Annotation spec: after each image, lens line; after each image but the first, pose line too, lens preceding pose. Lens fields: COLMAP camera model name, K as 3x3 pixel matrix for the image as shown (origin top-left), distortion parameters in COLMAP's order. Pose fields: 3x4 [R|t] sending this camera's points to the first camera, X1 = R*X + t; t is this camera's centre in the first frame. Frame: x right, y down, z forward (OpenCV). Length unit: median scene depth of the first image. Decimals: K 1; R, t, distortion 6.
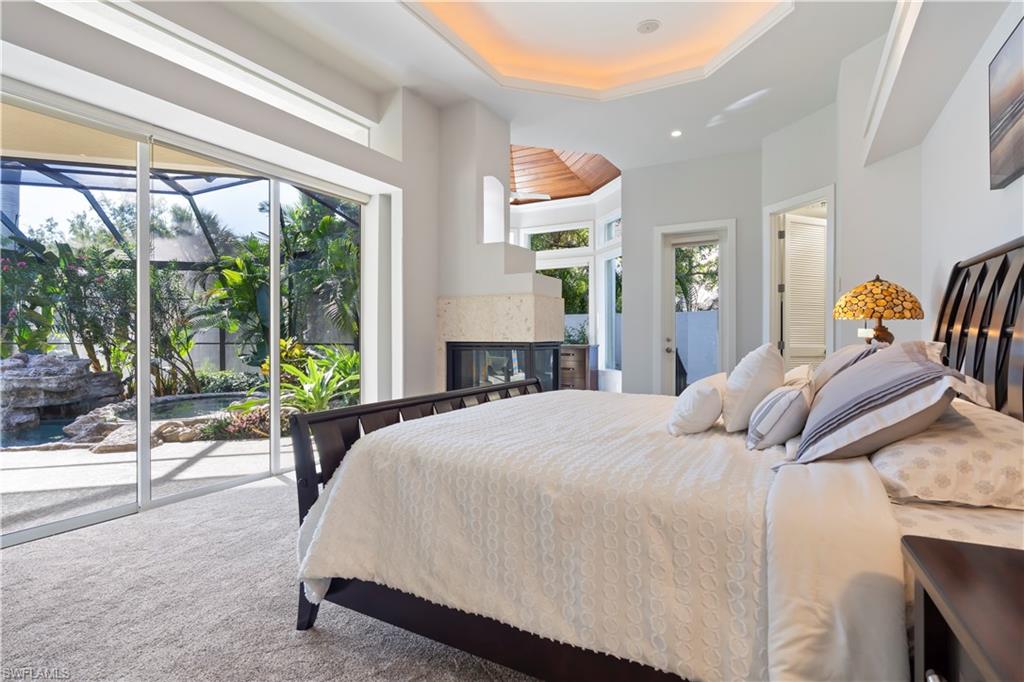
lens RADIAL K [[503.4, 0, 510.9], [0, 503.4, 336.7], [0, 0, 1]] dist [-0.001976, -0.000708]
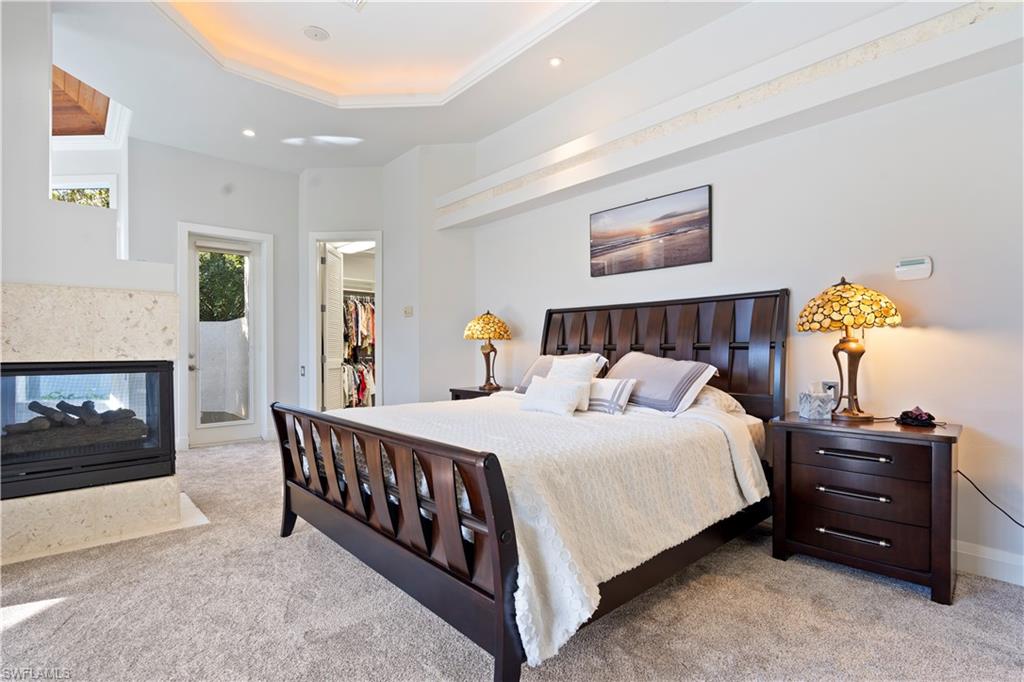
lens RADIAL K [[503.4, 0, 509.2], [0, 503.4, 347.3], [0, 0, 1]] dist [-0.001976, -0.000708]
pose [[0.321192, 0.003355, 0.947008, -0.436476], [0.006532, 0.999962, -0.005758, -0.000319], [-0.946992, 0.008036, 0.321158, 0.275955]]
